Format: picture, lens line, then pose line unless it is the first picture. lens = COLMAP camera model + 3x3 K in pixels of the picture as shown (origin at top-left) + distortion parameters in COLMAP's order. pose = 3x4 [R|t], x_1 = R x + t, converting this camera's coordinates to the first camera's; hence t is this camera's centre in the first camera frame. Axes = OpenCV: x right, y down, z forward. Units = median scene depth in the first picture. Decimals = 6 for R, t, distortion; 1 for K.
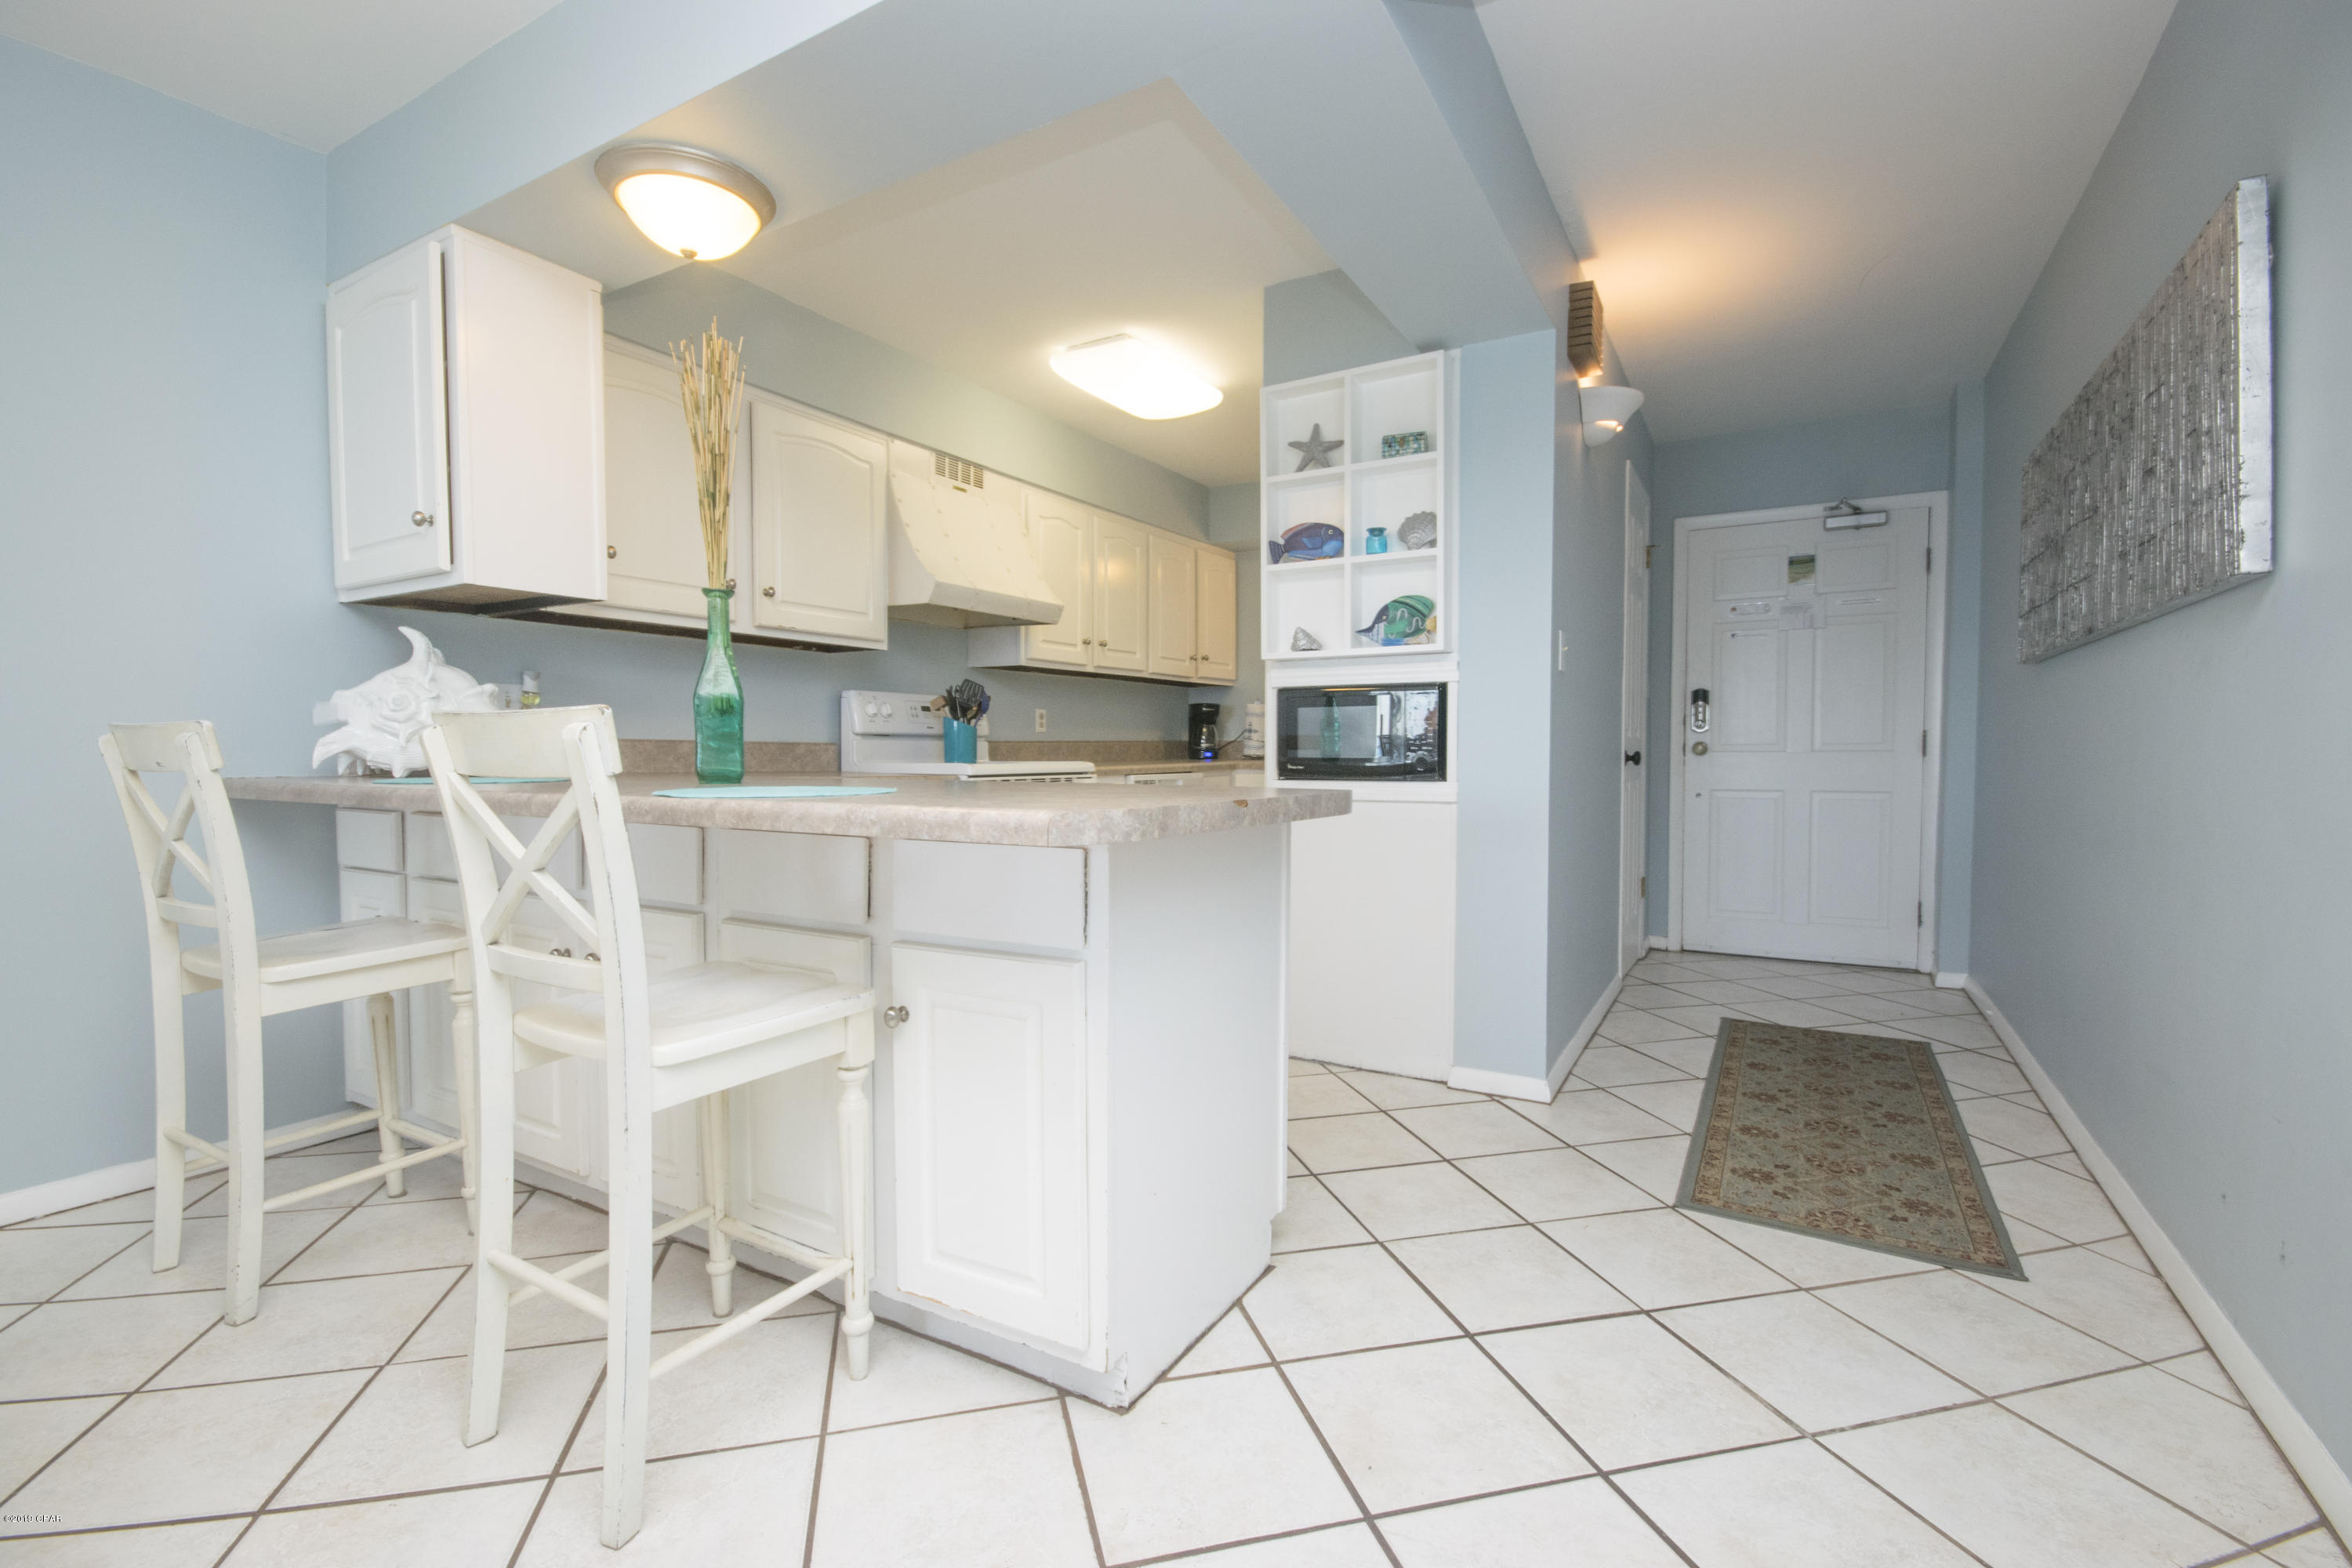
lens RADIAL K [[1029.0, 0, 1182.0], [0, 1029.0, 789.7], [0, 0, 1]] dist [-0.015188, 0.000535]
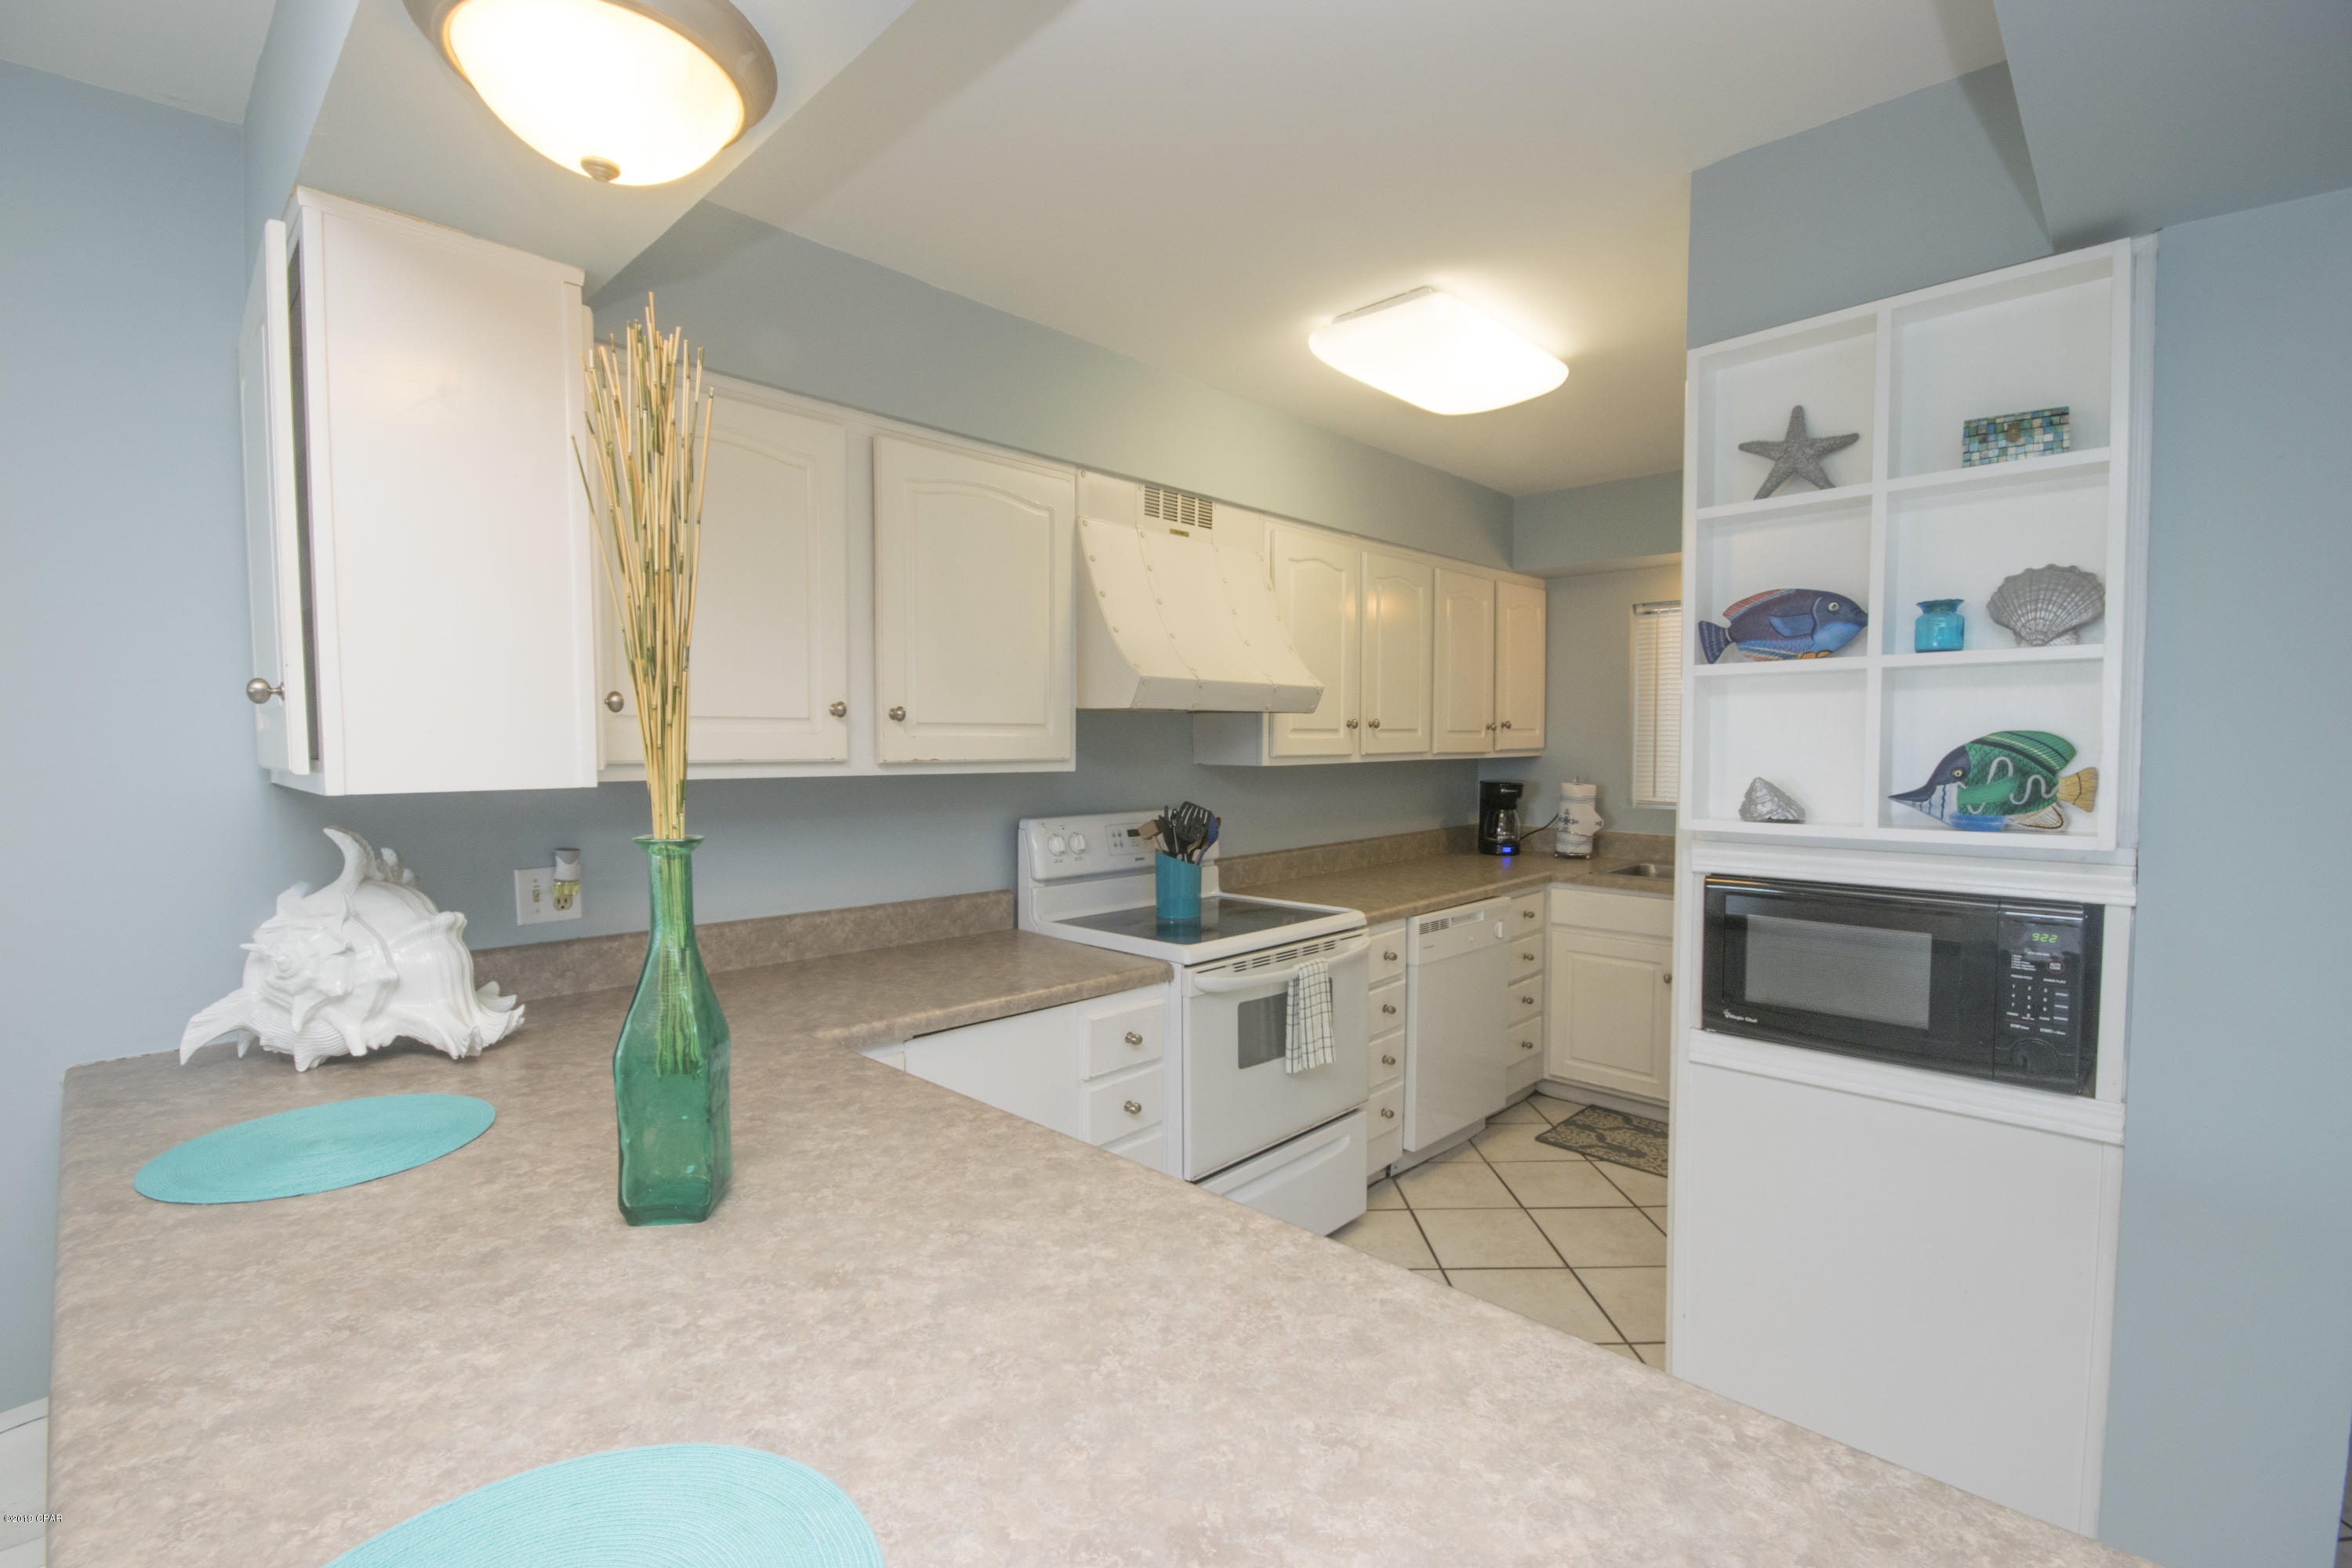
lens RADIAL K [[1029.0, 0, 1182.0], [0, 1029.0, 789.7], [0, 0, 1]] dist [-0.015188, 0.000535]
pose [[0.972687, 0.006538, -0.232027, -0.050904], [-0.005217, 0.999967, 0.006306, -0.128421], [0.232060, -0.004923, 0.972689, 0.327981]]
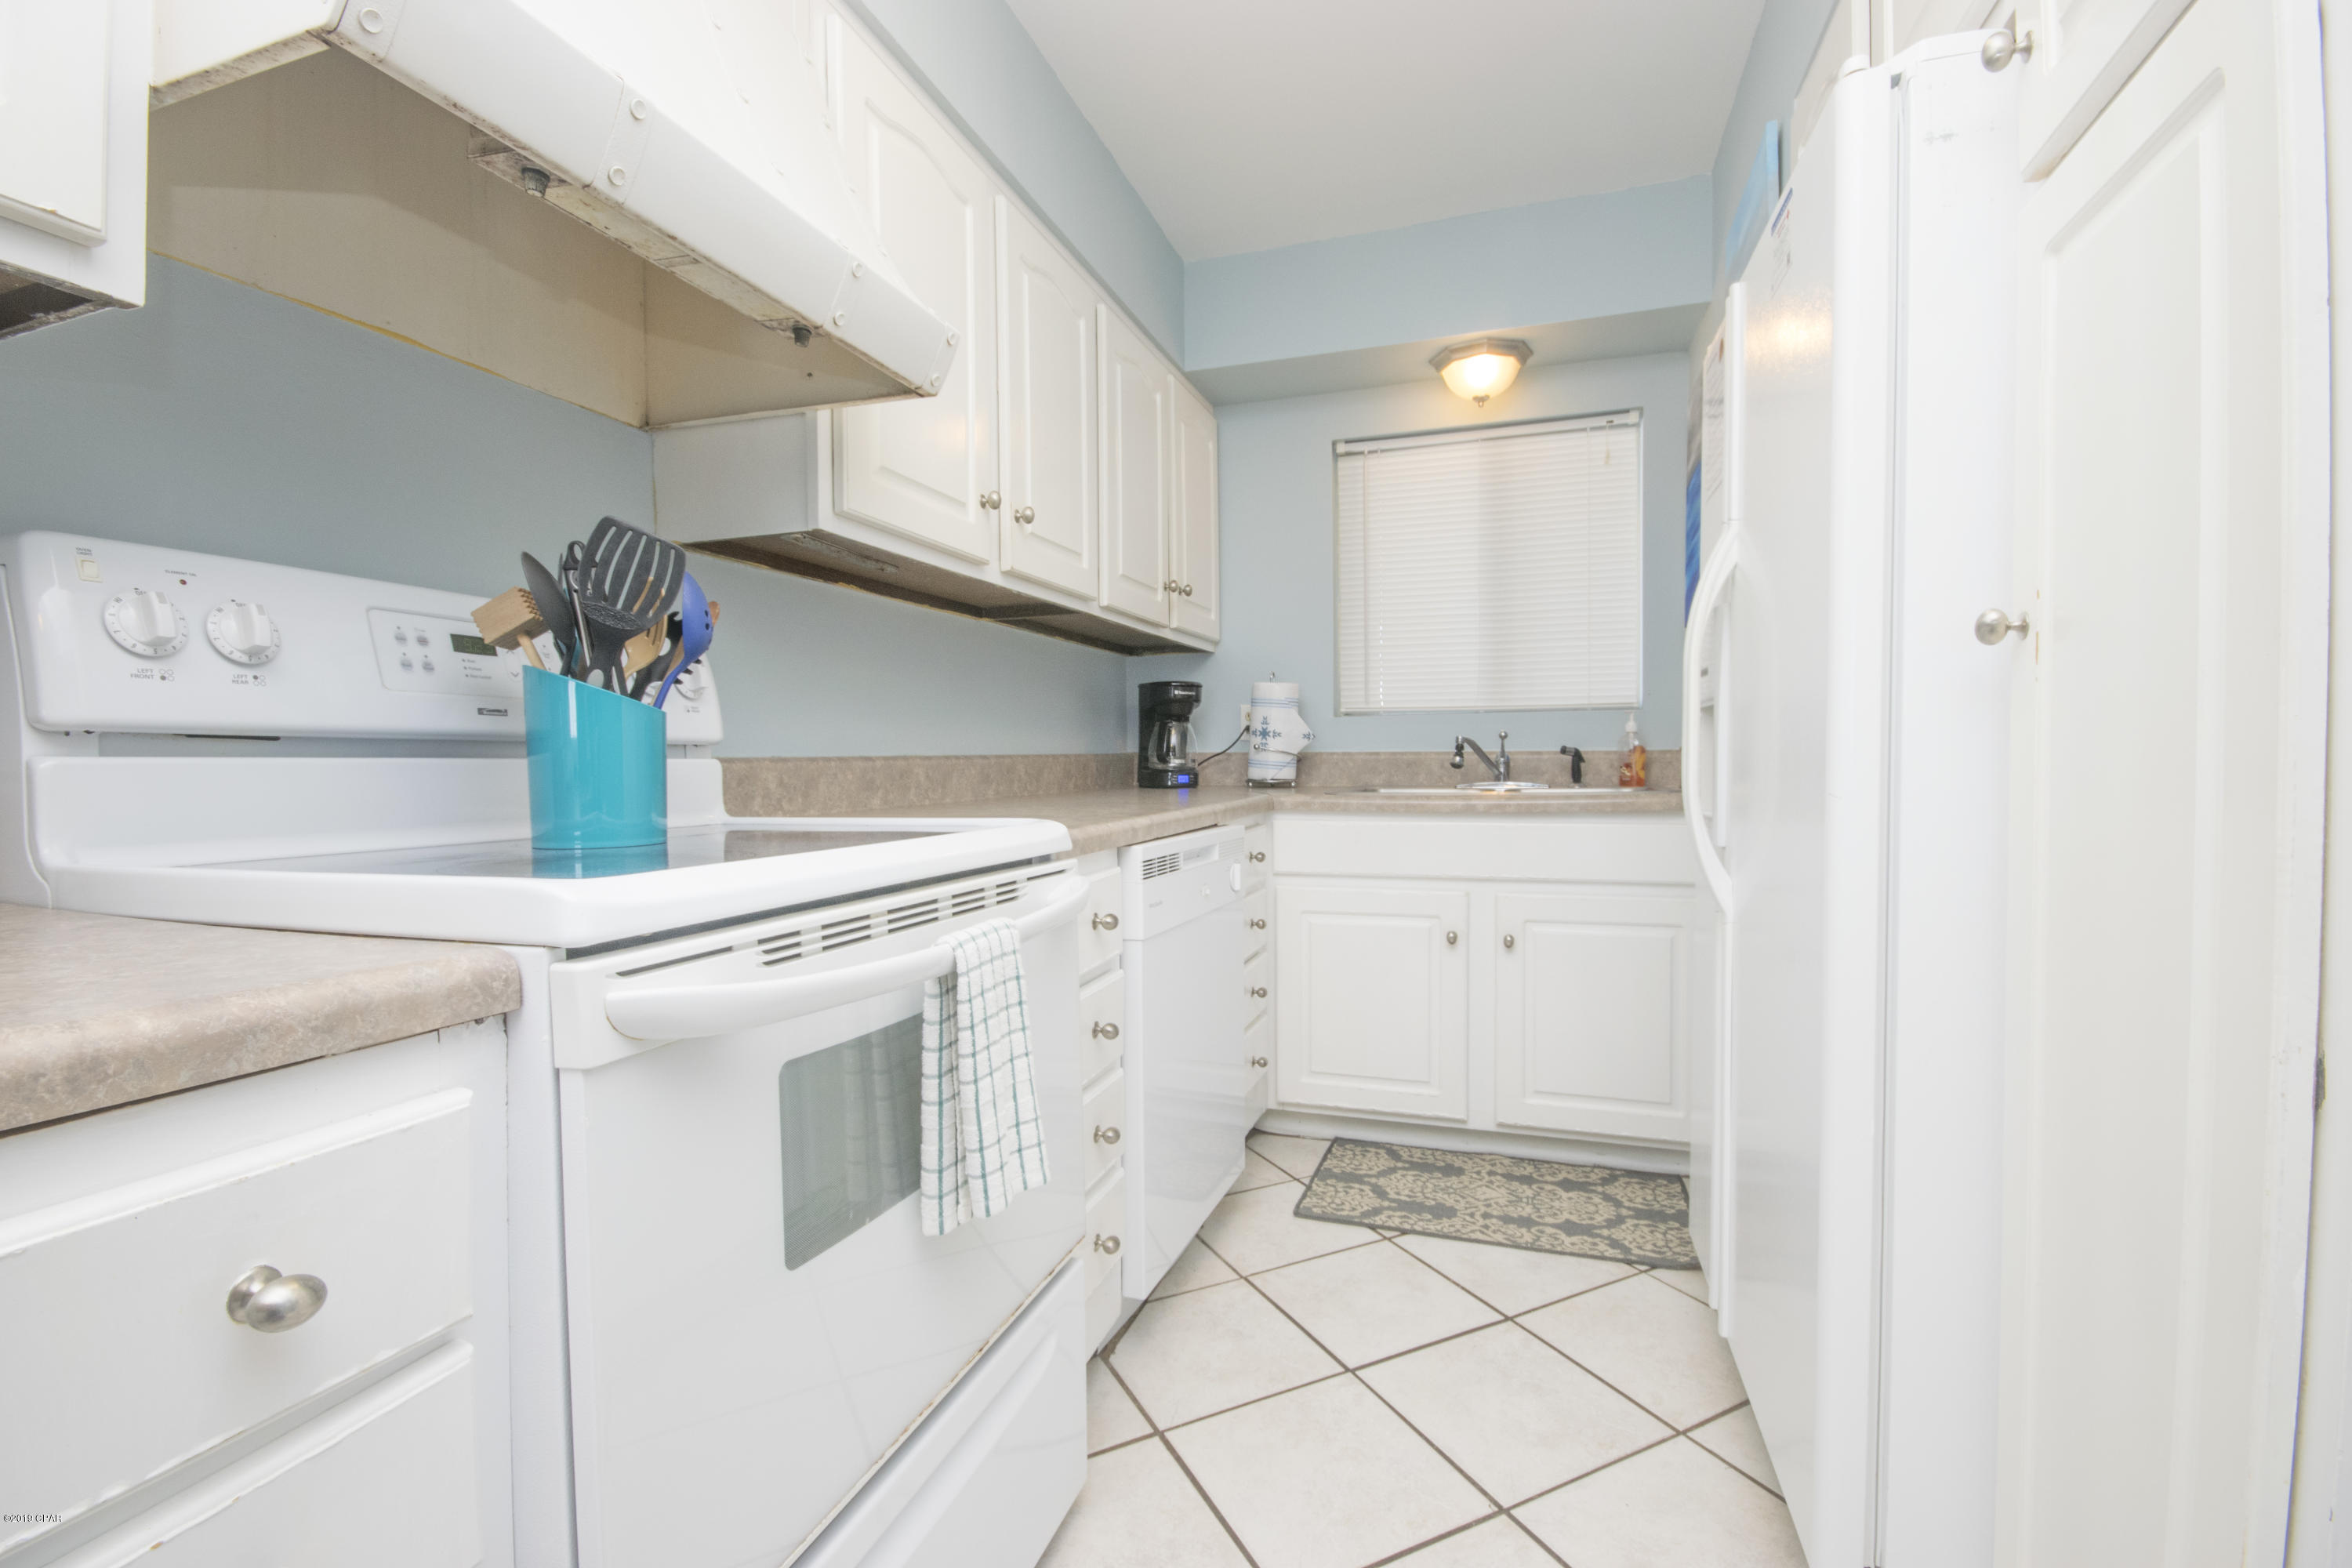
lens RADIAL K [[1029.0, 0, 1182.0], [0, 1029.0, 789.7], [0, 0, 1]] dist [-0.015188, 0.000535]
pose [[0.977486, -0.016671, 0.210339, -0.133397], [0.019487, 0.999746, -0.011325, -0.036380], [-0.210097, 0.015169, 0.977563, 0.768832]]
